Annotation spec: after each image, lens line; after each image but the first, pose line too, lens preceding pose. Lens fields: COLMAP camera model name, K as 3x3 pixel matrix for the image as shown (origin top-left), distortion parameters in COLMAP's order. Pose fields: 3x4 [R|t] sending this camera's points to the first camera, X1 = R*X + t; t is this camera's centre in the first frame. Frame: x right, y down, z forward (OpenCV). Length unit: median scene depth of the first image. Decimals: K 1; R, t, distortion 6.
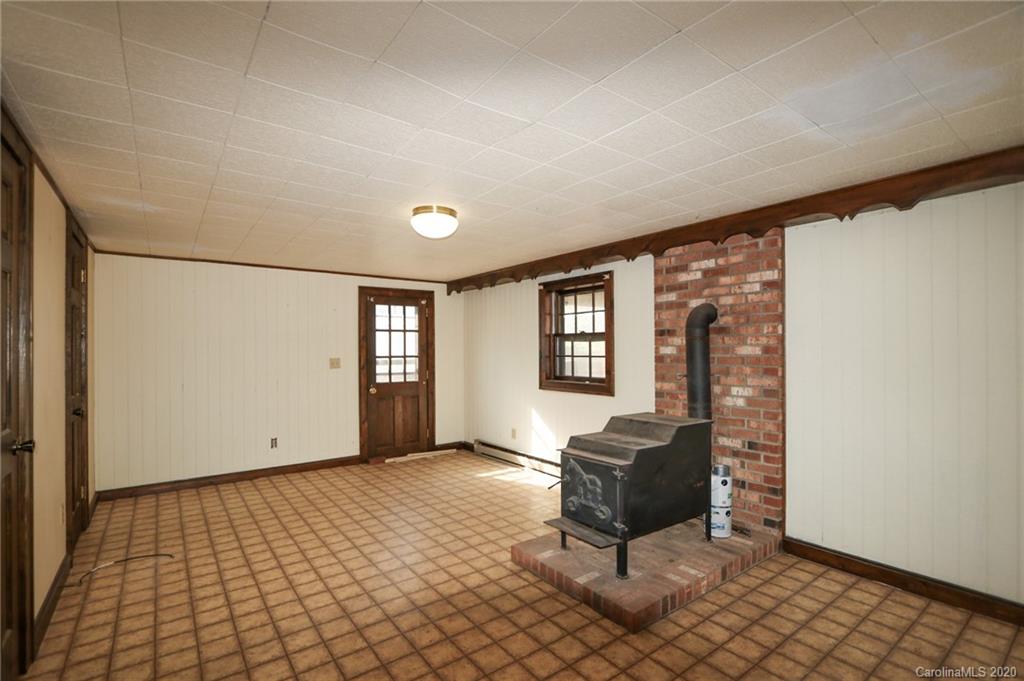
lens RADIAL K [[474.9, 0, 509.1], [0, 474.9, 347.4], [0, 0, 1]] dist [-0.010640, 0.000708]
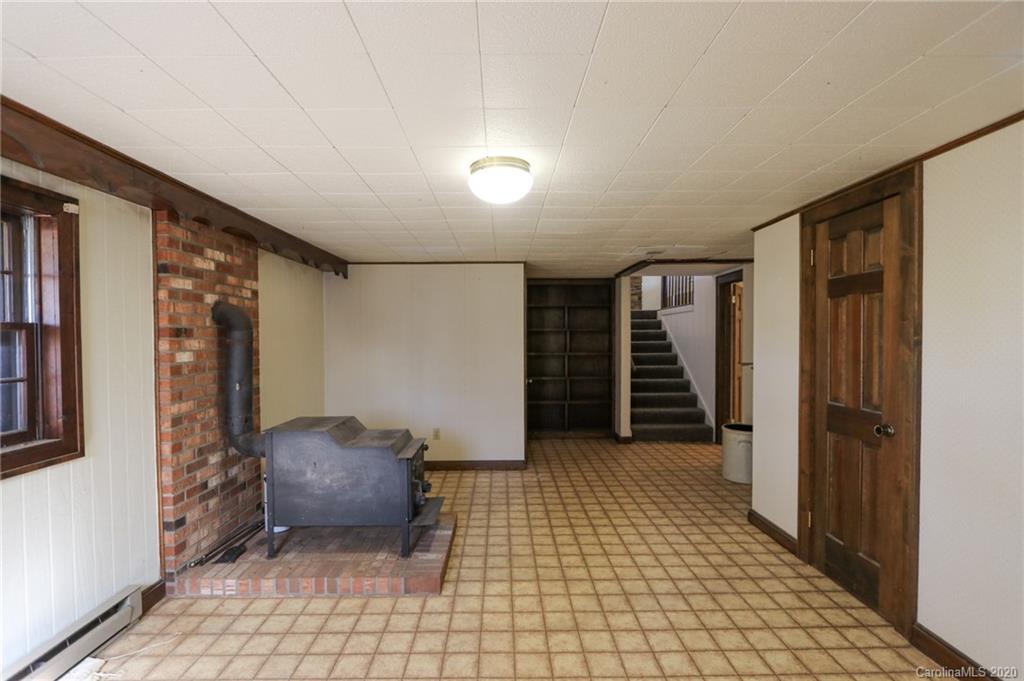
lens RADIAL K [[474.9, 0, 509.1], [0, 474.9, 347.4], [0, 0, 1]] dist [-0.010640, 0.000708]
pose [[-0.813283, -0.000016, 0.581868, -0.510440], [0.010639, 0.999832, 0.014898, -0.014900], [-0.581771, 0.018307, -0.813147, 1.366984]]
